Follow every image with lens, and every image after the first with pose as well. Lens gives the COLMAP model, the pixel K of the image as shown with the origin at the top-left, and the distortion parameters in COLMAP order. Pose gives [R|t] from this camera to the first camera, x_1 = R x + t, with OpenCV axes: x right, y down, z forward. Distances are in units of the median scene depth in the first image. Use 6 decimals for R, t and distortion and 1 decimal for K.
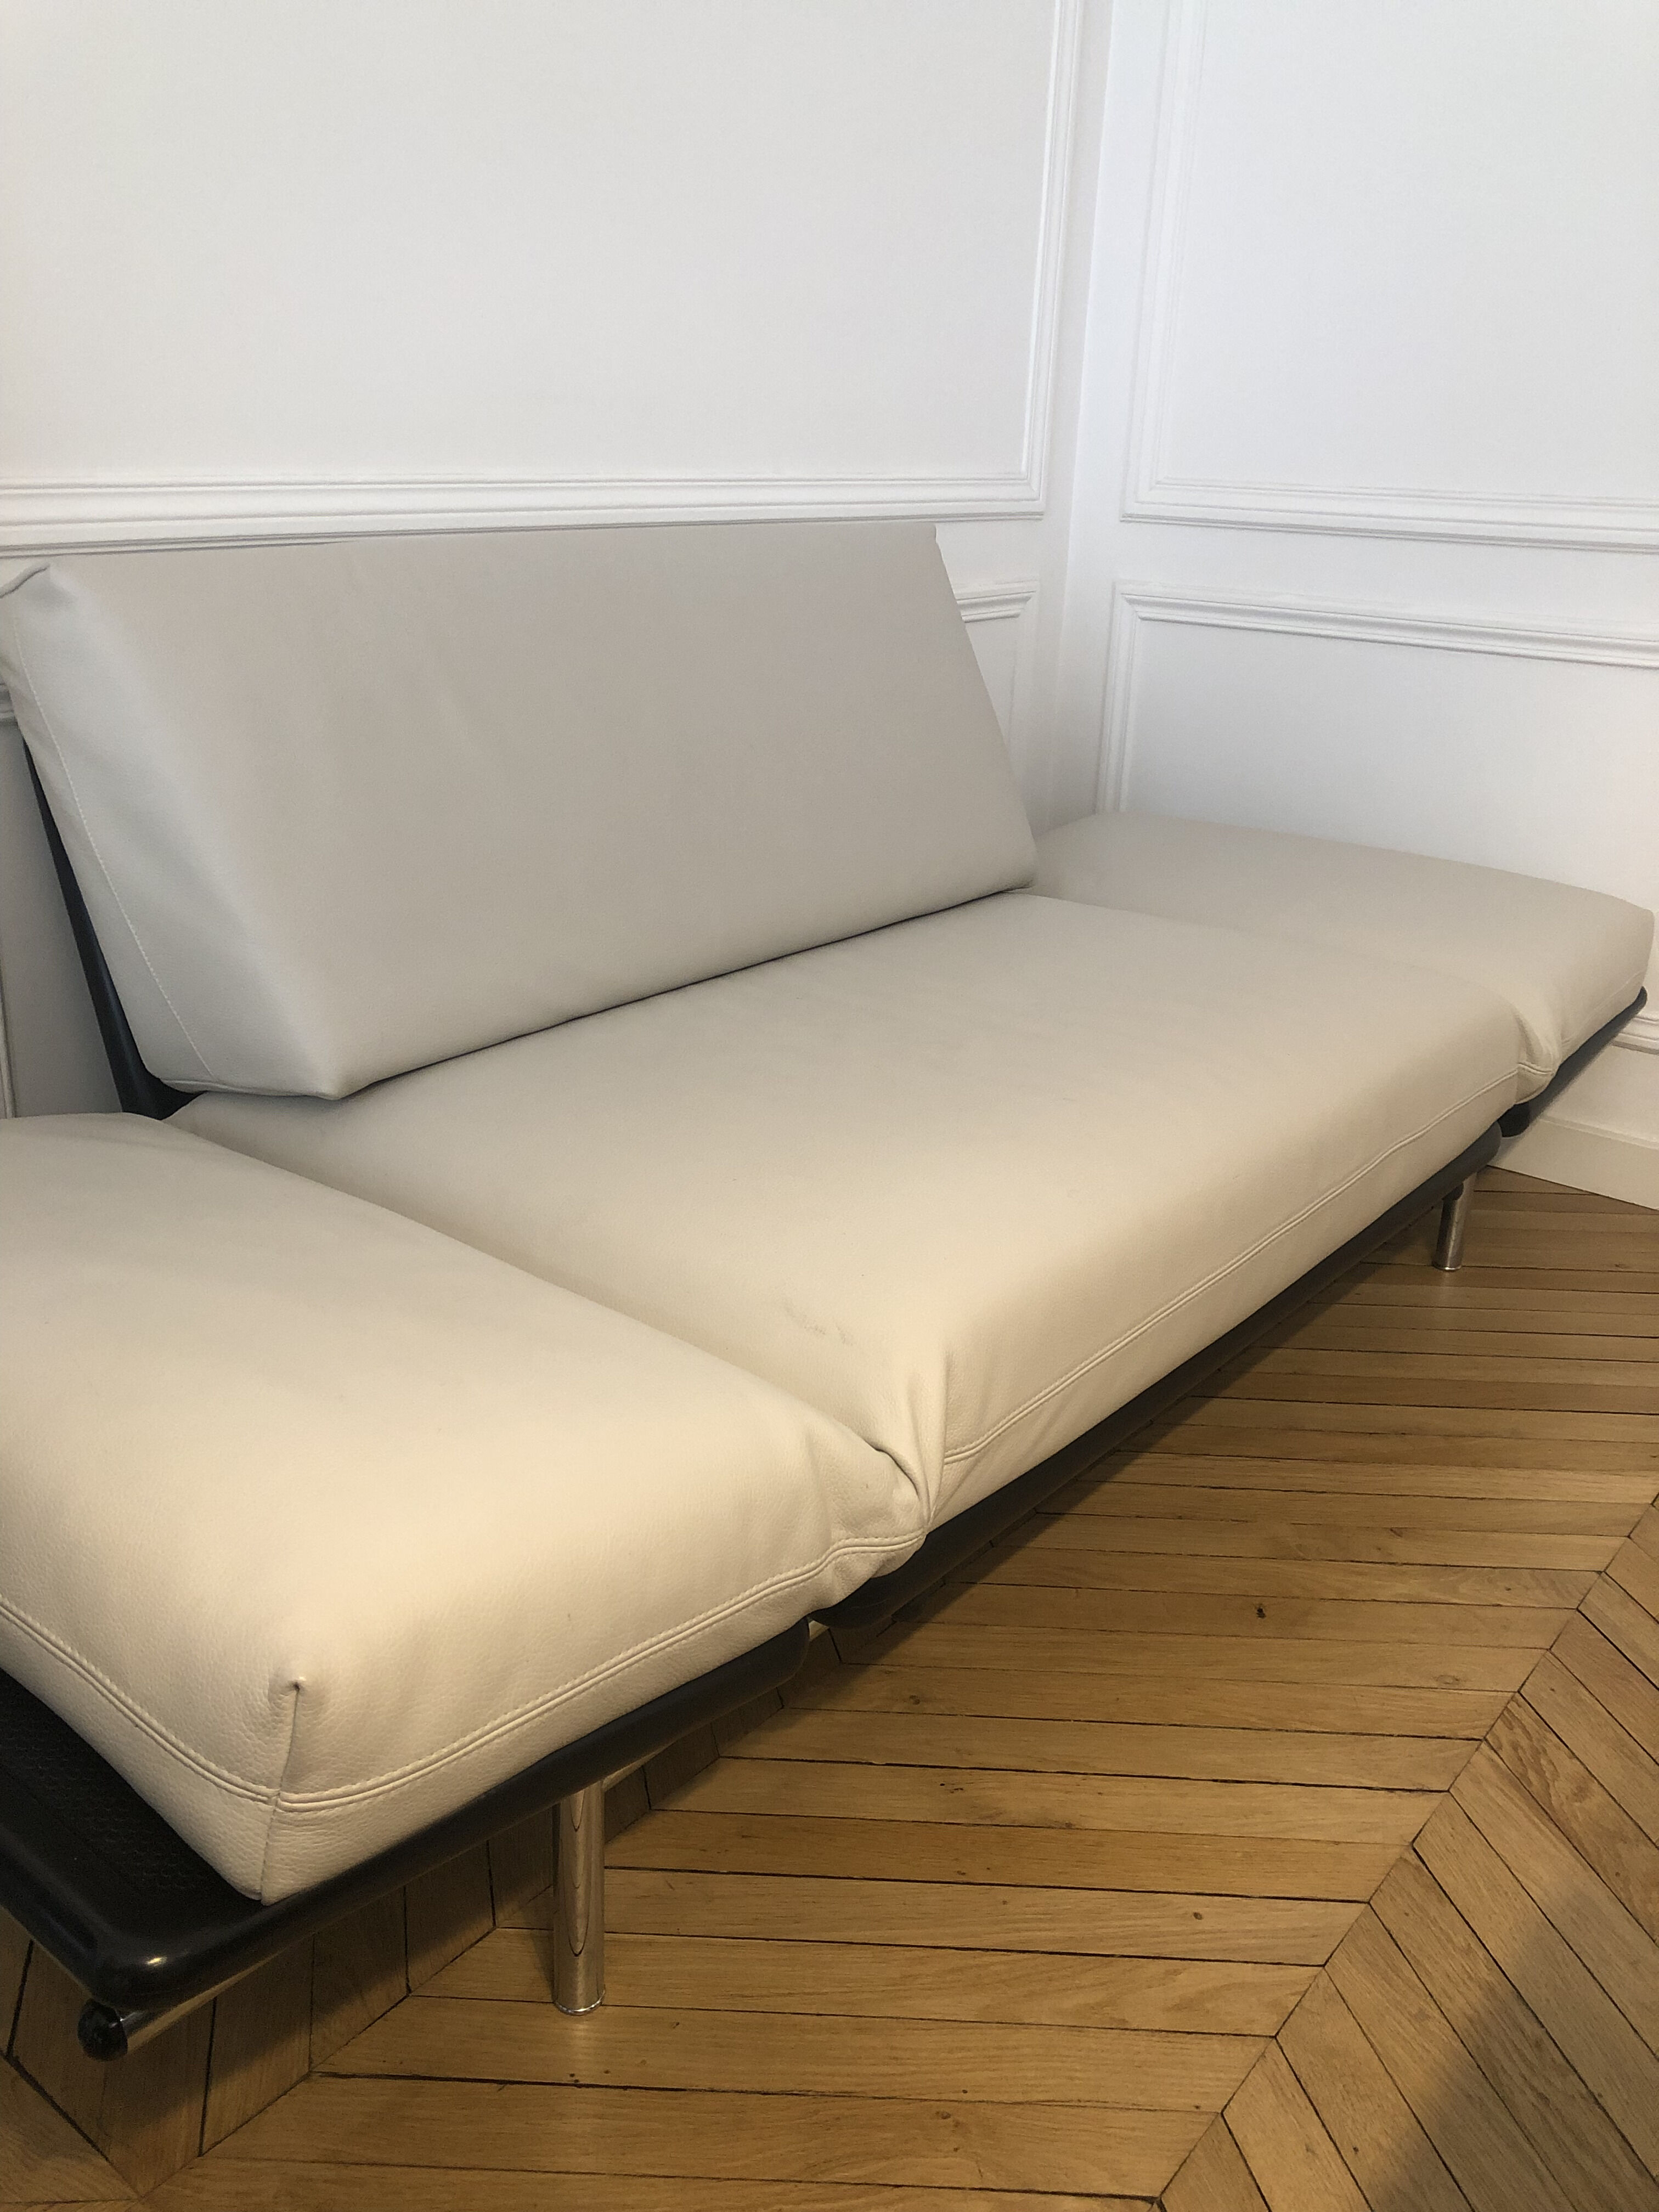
lens RADIAL K [[1827.0, 0, 812.1], [0, 1827.0, 1108.2], [0, 0, 1]] dist [0.007184, 0.015421]
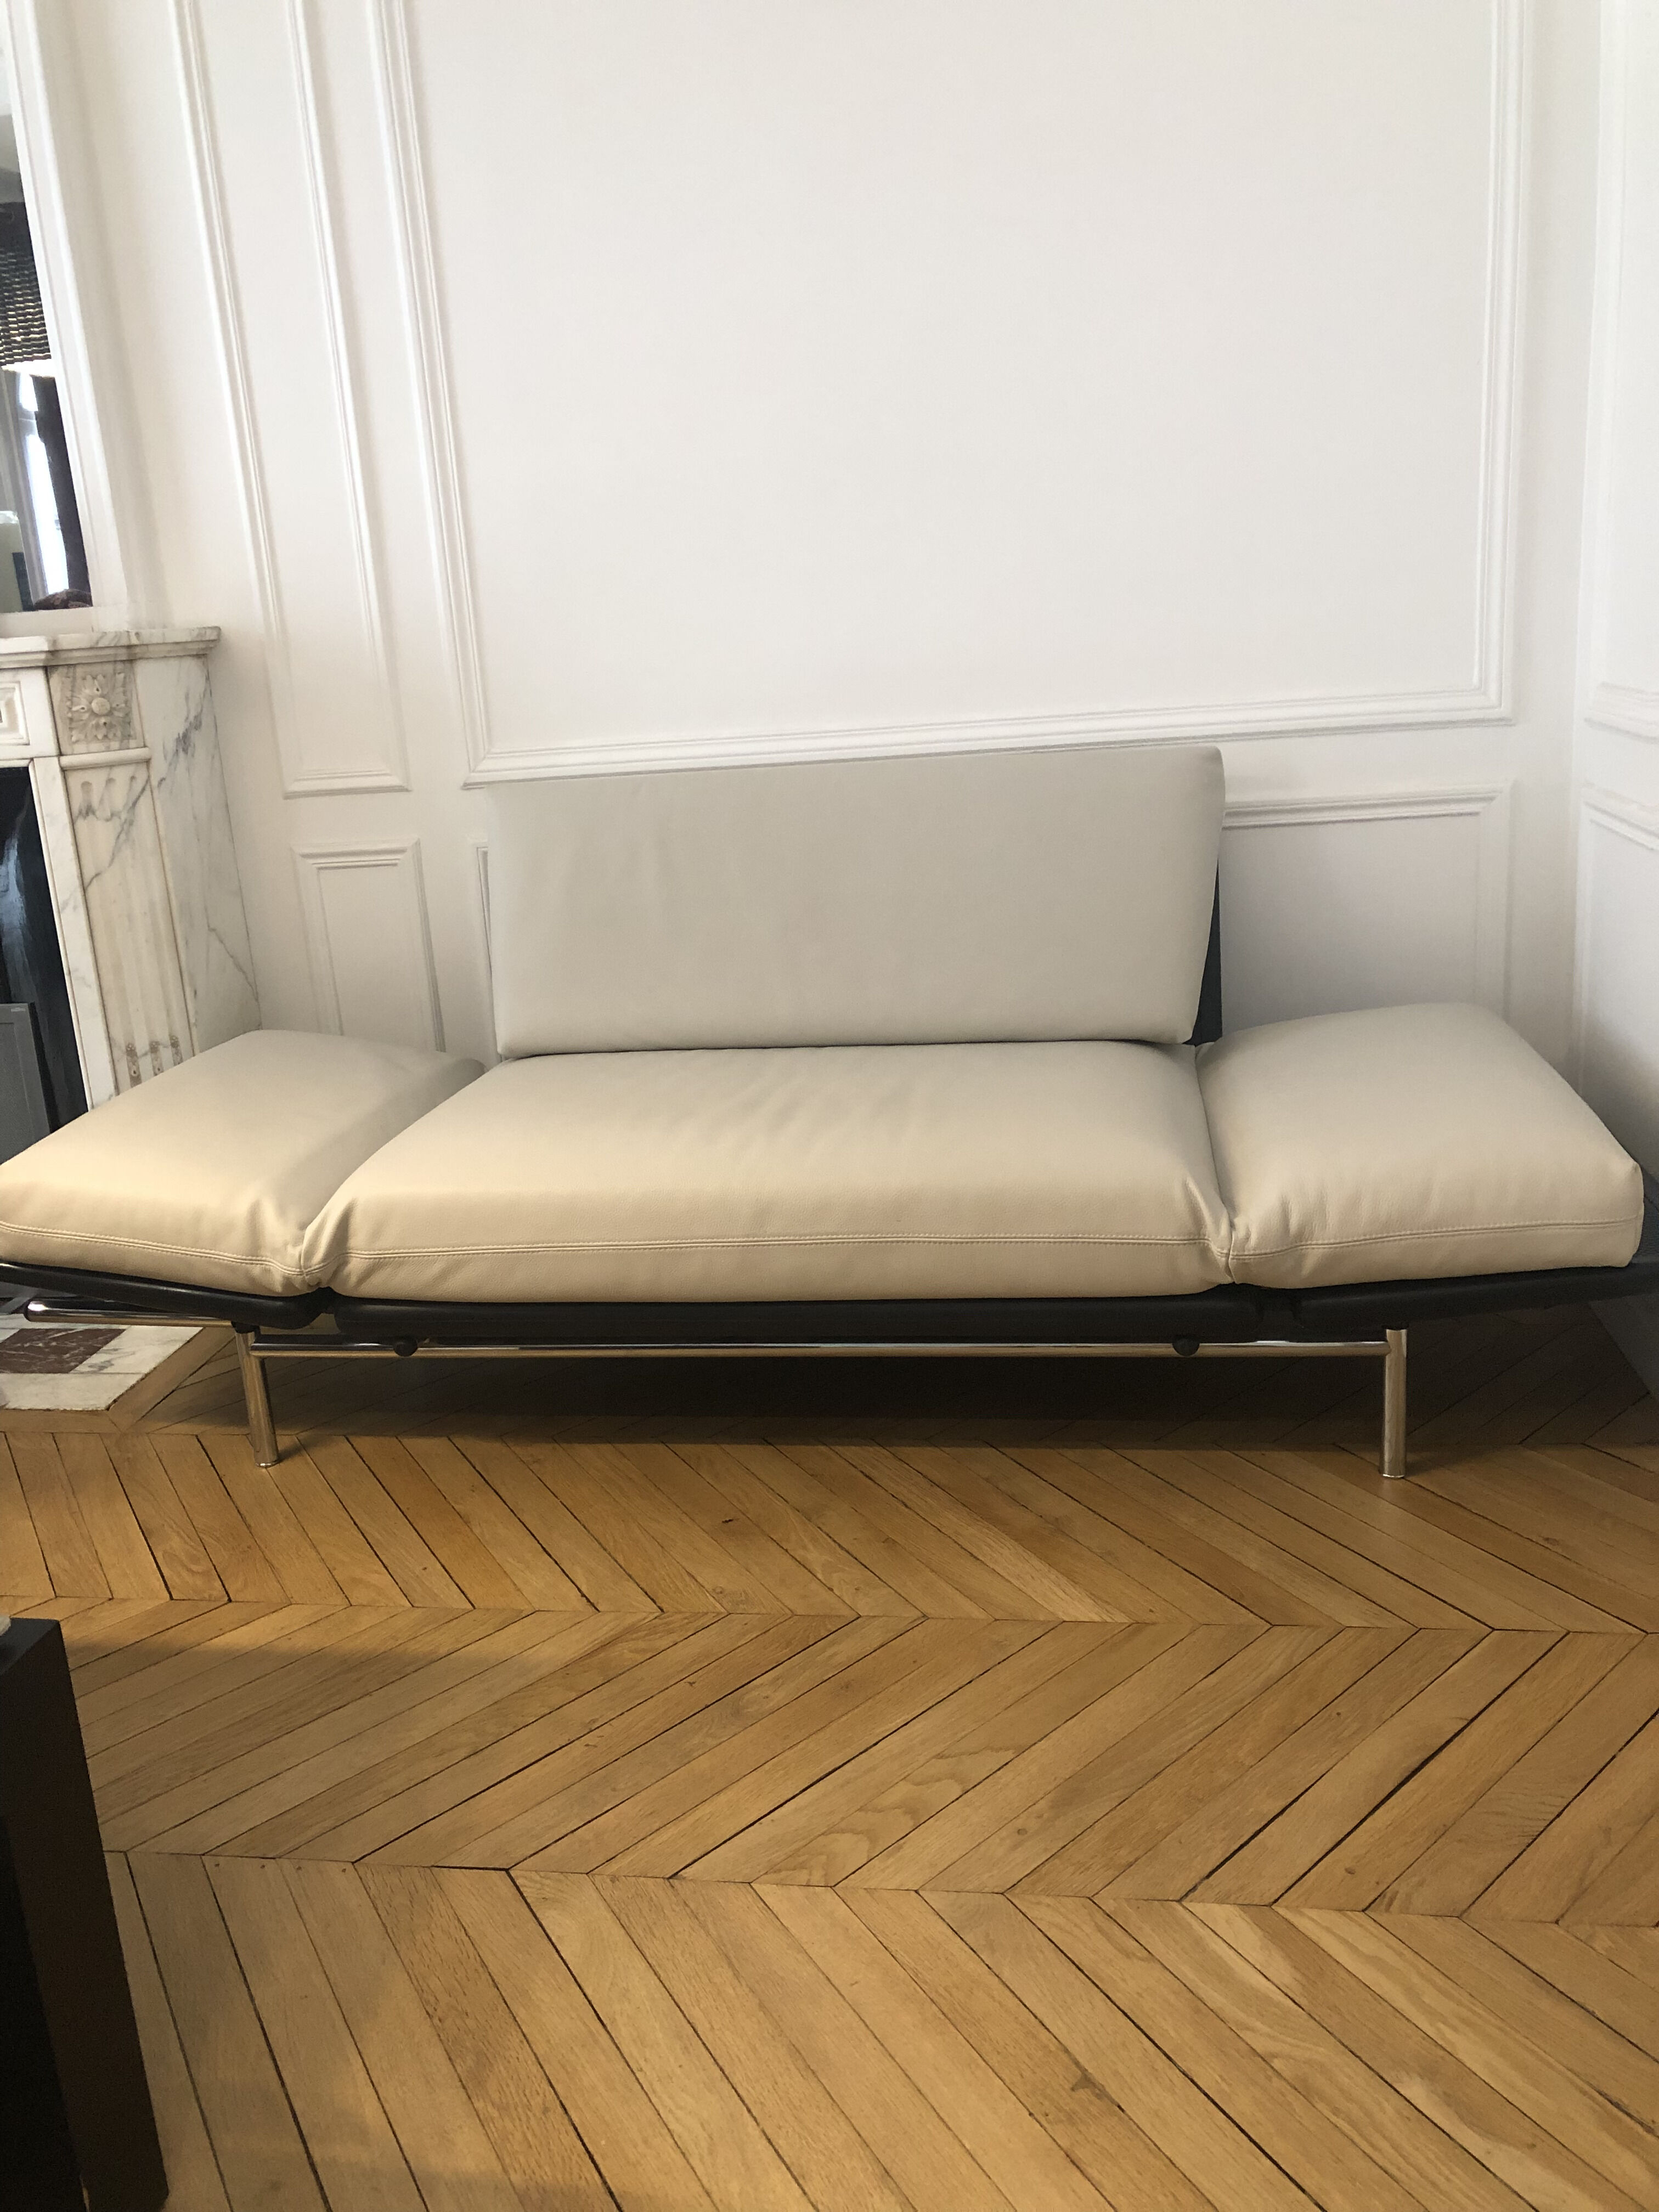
lens RADIAL K [[1827.0, 0, 812.1], [0, 1827.0, 1108.2], [0, 0, 1]] dist [0.007184, 0.015421]
pose [[0.495848, 0.164038, -0.852776, 1.734885], [-0.222552, 0.973206, 0.057800, -0.162234], [0.839408, 0.161127, 0.519069, 0.319239]]
